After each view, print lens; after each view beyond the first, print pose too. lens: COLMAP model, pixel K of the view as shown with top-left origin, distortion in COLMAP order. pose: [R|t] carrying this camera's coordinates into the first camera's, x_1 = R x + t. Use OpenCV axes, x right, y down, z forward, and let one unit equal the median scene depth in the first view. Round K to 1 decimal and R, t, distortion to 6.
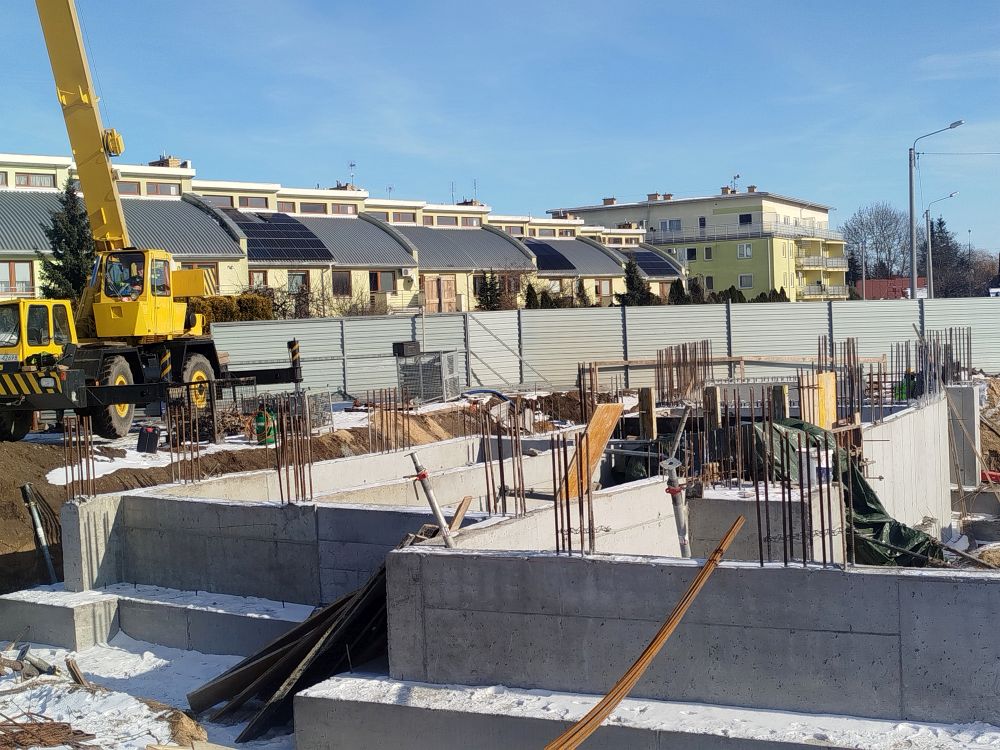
lens RADIAL K [[1382.0, 0, 500.0], [0, 1382.0, 375.0], [0, 0, 1]] dist [0.178918, -0.669207]
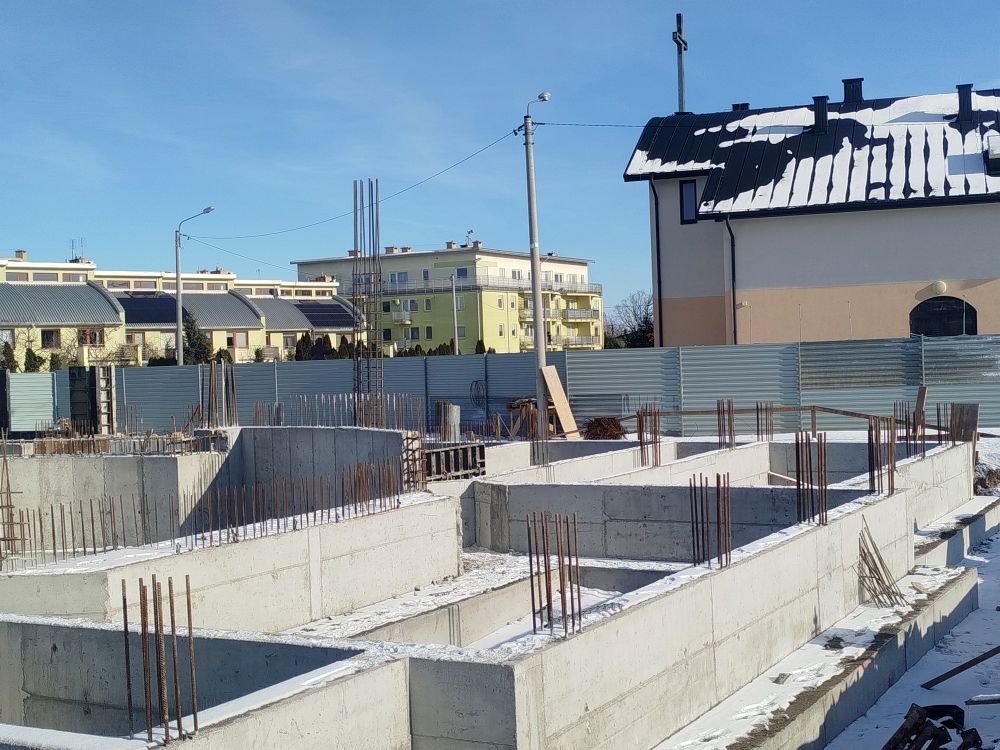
lens RADIAL K [[1382.0, 0, 500.0], [0, 1382.0, 375.0], [0, 0, 1]] dist [0.178918, -0.669207]
pose [[0.998914, 0.010589, -0.045364, 0.363565], [-0.011714, 0.999628, -0.024612, -0.013515], [0.045087, 0.025117, 0.998667, -0.058144]]
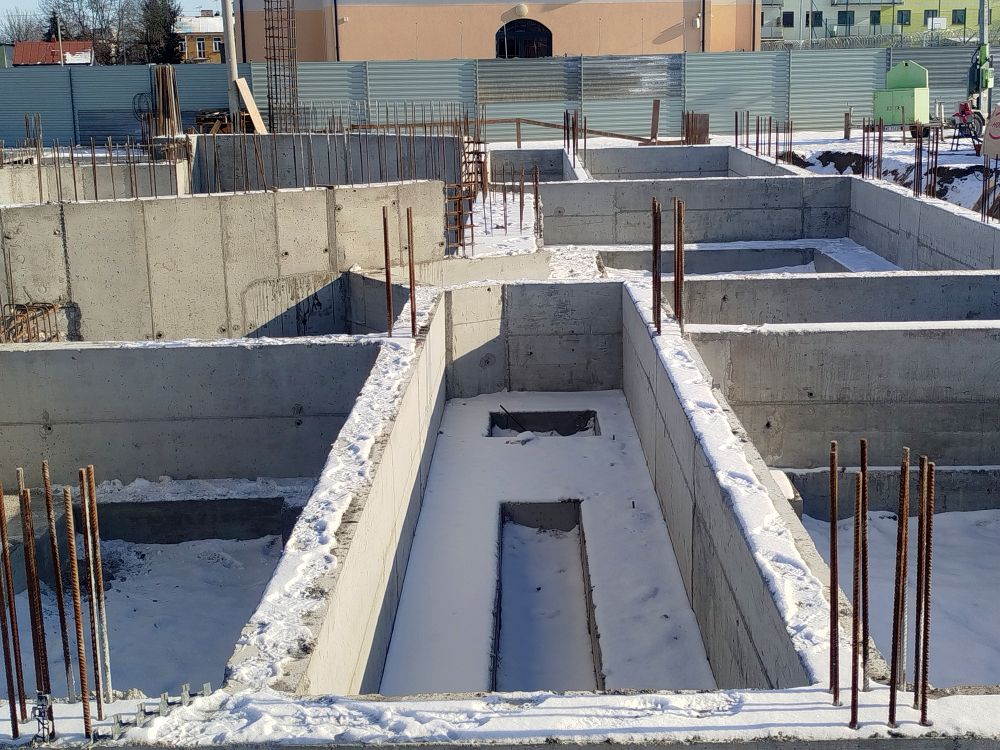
lens RADIAL K [[1382.0, 0, 500.0], [0, 1382.0, 375.0], [0, 0, 1]] dist [0.178918, -0.669207]
pose [[0.908339, -0.066541, 0.412906, 0.264136], [-0.004191, 0.985765, 0.168079, -0.010092], [-0.418213, -0.154404, 0.895130, -0.061263]]
